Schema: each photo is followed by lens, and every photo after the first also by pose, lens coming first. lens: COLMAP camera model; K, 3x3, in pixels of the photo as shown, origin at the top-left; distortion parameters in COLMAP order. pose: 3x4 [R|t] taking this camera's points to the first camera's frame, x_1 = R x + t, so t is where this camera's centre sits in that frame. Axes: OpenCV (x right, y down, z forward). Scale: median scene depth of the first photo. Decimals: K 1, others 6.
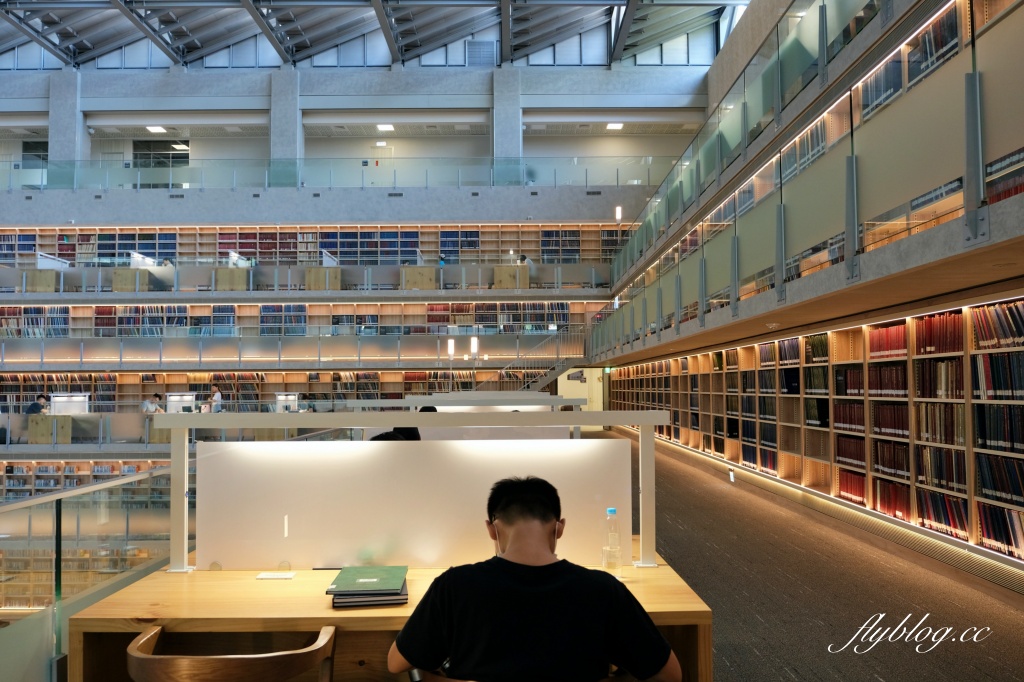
lens RADIAL K [[745.4, 0, 513.4], [0, 745.4, 351.0], [0, 0, 1]] dist [-0.025268, 0.020096]
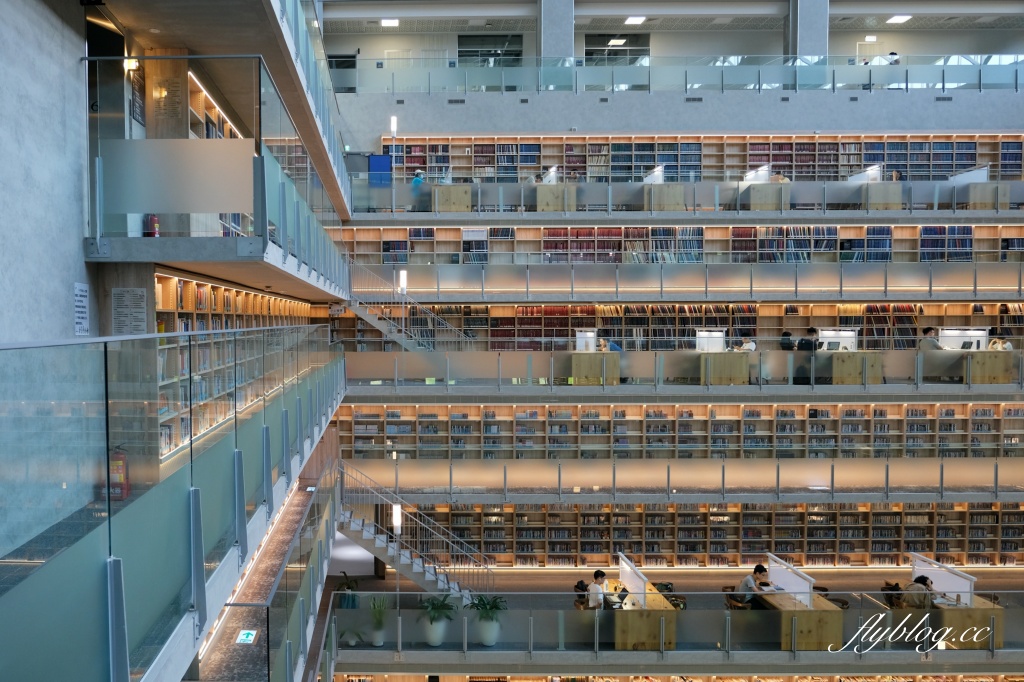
lens RADIAL K [[849.4, 0, 509.5], [0, 849.4, 336.8], [0, 0, 1]] dist [-0.019693, 0.013603]
pose [[0.999900, 0.002688, -0.013857, -0.656884], [-0.001807, 0.997999, 0.063197, 0.004498], [0.013999, -0.063165, 0.997905, -0.002569]]
